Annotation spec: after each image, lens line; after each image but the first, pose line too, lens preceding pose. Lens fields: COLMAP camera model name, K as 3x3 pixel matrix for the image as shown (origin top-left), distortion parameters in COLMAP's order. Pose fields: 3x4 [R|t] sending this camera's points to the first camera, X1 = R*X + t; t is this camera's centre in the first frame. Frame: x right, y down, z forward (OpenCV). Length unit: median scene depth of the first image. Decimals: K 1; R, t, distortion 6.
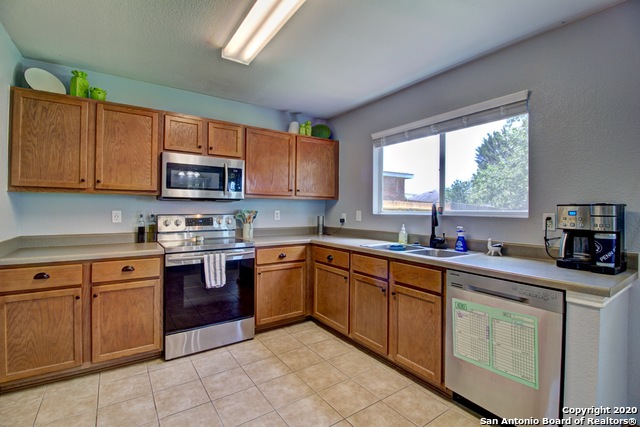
lens RADIAL K [[294.3, 0, 321.2], [0, 294.3, 207.7], [0, 0, 1]] dist [-0.008210, -0.006512]
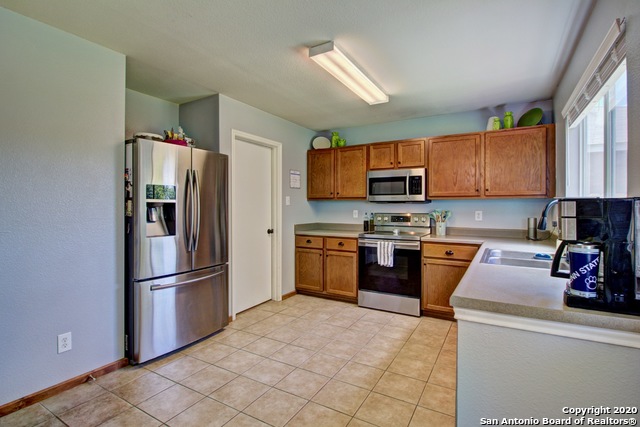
lens RADIAL K [[309.7, 0, 319.9], [0, 309.7, 208.5], [0, 0, 1]] dist [-0.007342, -0.008441]
pose [[0.419228, -0.003394, -0.907874, 0.850105], [0.000621, 0.999994, -0.003451, 0.006833], [0.907881, 0.000883, 0.419228, 0.116057]]
